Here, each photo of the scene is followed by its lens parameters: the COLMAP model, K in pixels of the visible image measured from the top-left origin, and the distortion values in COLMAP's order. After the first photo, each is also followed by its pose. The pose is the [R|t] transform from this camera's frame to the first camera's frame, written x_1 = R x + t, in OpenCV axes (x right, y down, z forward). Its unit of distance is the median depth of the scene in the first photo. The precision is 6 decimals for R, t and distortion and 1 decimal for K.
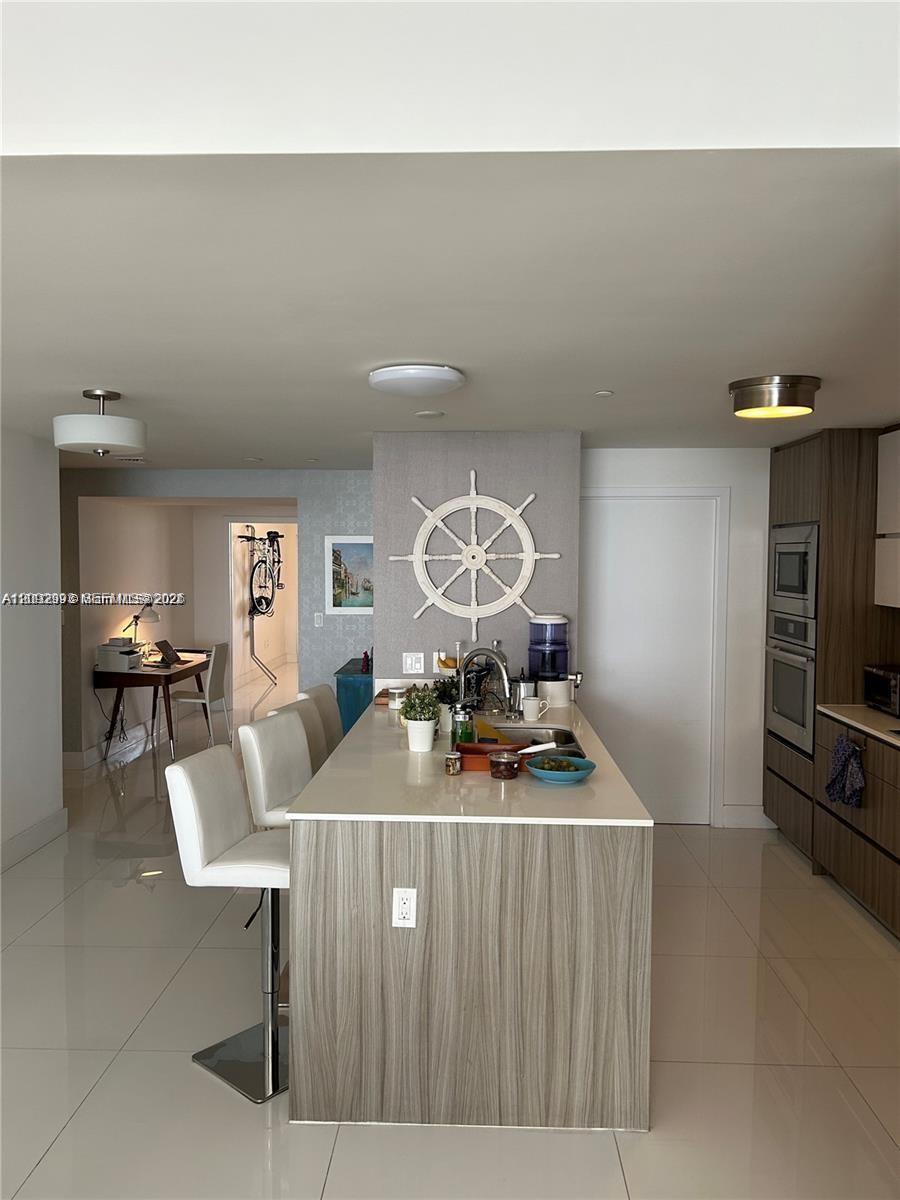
lens RADIAL K [[890.9, 0, 450.0], [0, 890.9, 600.0], [0, 0, 1]] dist [0.050754, -0.001202]
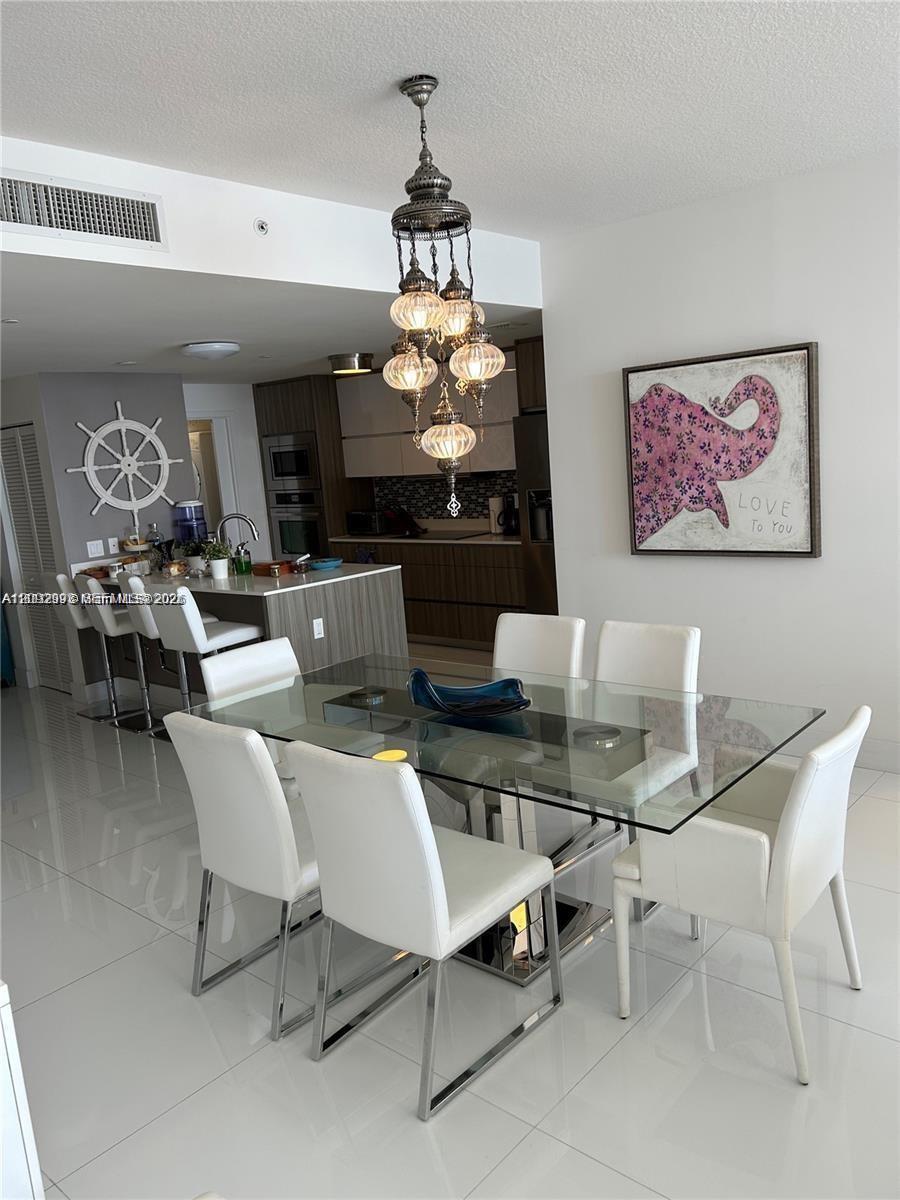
lens RADIAL K [[890.9, 0, 450.0], [0, 890.9, 600.0], [0, 0, 1]] dist [0.050754, -0.001202]
pose [[0.634641, -0.180038, 0.751543, -0.745098], [0.112563, 0.983649, 0.140587, 0.018000], [-0.764565, -0.004627, 0.644530, -0.282609]]
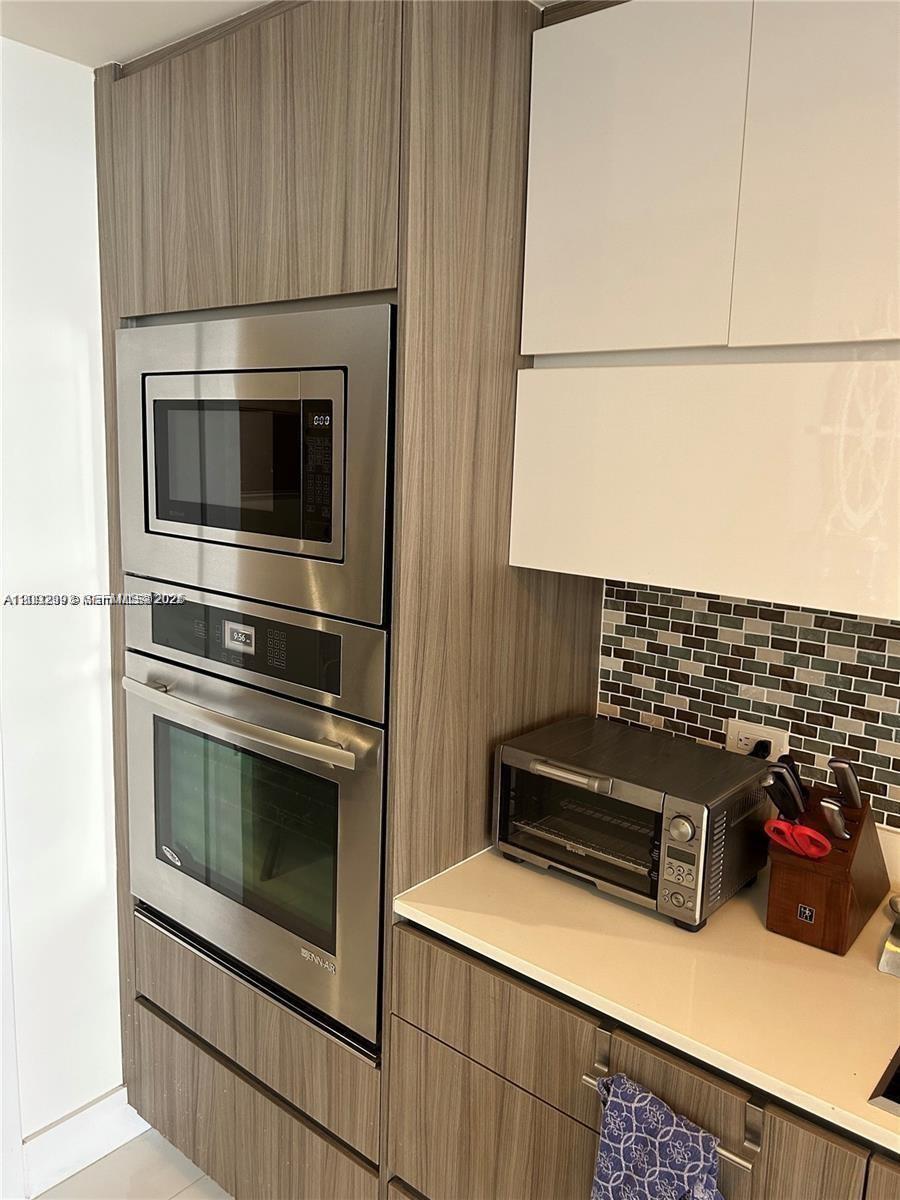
lens RADIAL K [[927.4, 0, 450.0], [0, 927.4, 600.0], [0, 0, 1]] dist [0.006108, 0.000495]
pose [[0.612804, -0.113233, 0.782080, 0.177030], [0.003987, 0.990111, 0.140228, -0.030710], [-0.790225, -0.082814, 0.607196, 0.787158]]
